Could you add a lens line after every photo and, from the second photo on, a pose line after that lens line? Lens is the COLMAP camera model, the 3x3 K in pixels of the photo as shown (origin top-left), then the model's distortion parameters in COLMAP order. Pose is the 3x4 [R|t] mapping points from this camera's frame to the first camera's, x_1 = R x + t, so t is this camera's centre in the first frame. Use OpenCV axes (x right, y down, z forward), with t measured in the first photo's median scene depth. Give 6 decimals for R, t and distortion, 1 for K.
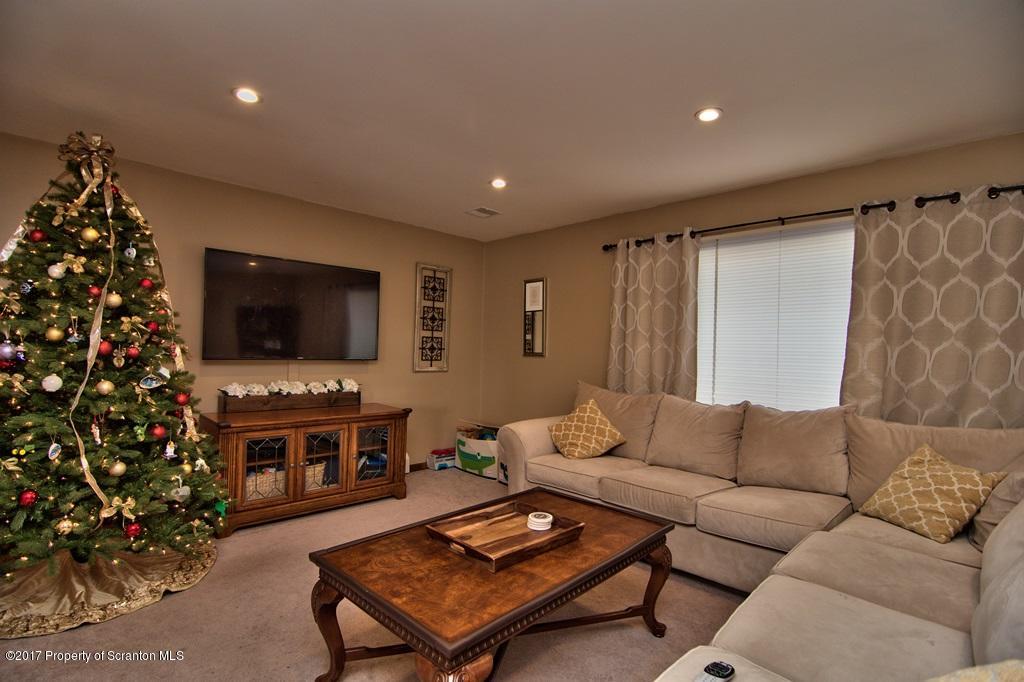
lens RADIAL K [[490.1, 0, 513.1], [0, 490.1, 344.4], [0, 0, 1]] dist [-0.020739, -0.002807]
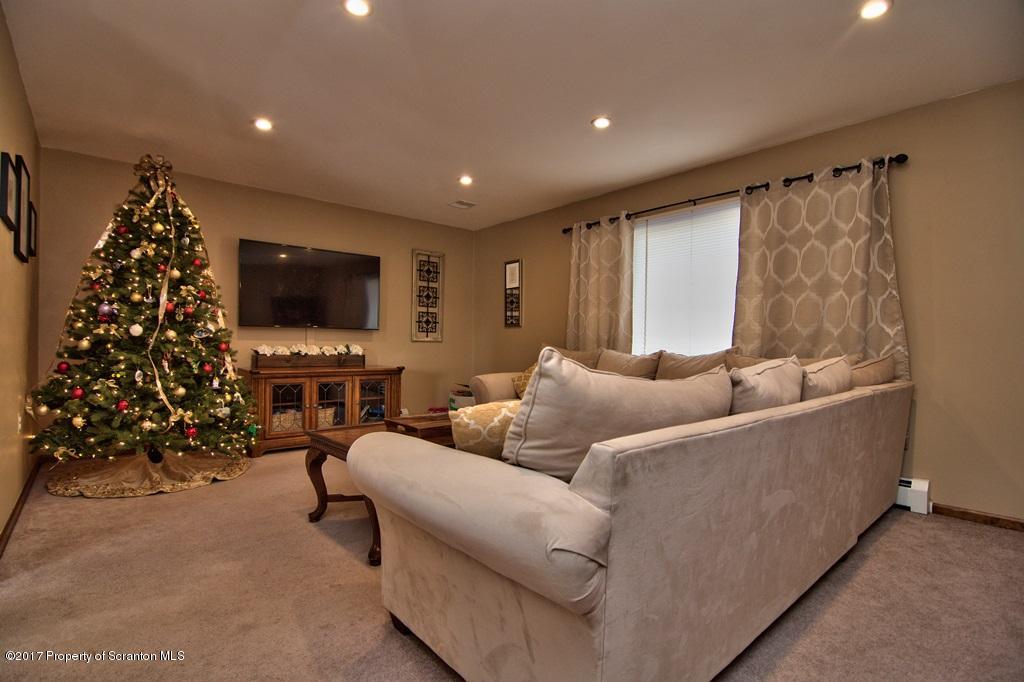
lens RADIAL K [[490.1, 0, 511.6], [0, 490.1, 345.2], [0, 0, 1]] dist [-0.020739, -0.002807]
pose [[0.997473, -0.013619, -0.069727, 0.204193], [0.014432, 0.999833, 0.011172, 0.093666], [0.069563, -0.012150, 0.997504, -0.284217]]
